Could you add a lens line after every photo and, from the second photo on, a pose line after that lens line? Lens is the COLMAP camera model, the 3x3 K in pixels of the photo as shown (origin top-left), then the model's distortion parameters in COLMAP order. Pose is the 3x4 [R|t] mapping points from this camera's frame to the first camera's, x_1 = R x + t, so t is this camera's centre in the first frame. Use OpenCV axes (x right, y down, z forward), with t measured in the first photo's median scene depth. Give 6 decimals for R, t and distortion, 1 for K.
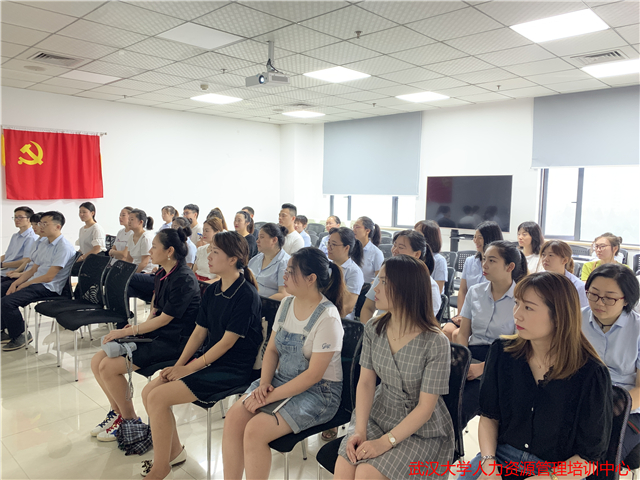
lens RADIAL K [[490.9, 0, 319.4], [0, 490.9, 238.8], [0, 0, 1]] dist [0.034888, -0.002847]
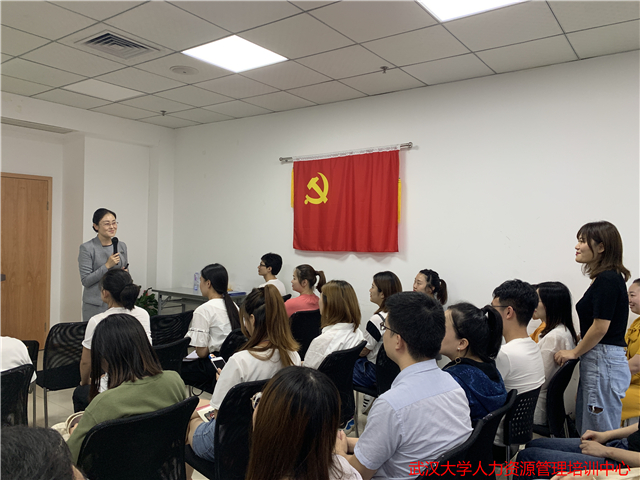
lens RADIAL K [[490.9, 0, 319.9], [0, 490.9, 239.7], [0, 0, 1]] dist [0.034888, -0.002847]
pose [[0.134657, 0.009464, -0.990847, 0.148350], [-0.117956, 0.992997, -0.006546, -0.091463], [0.983846, 0.117758, 0.134831, 0.909677]]
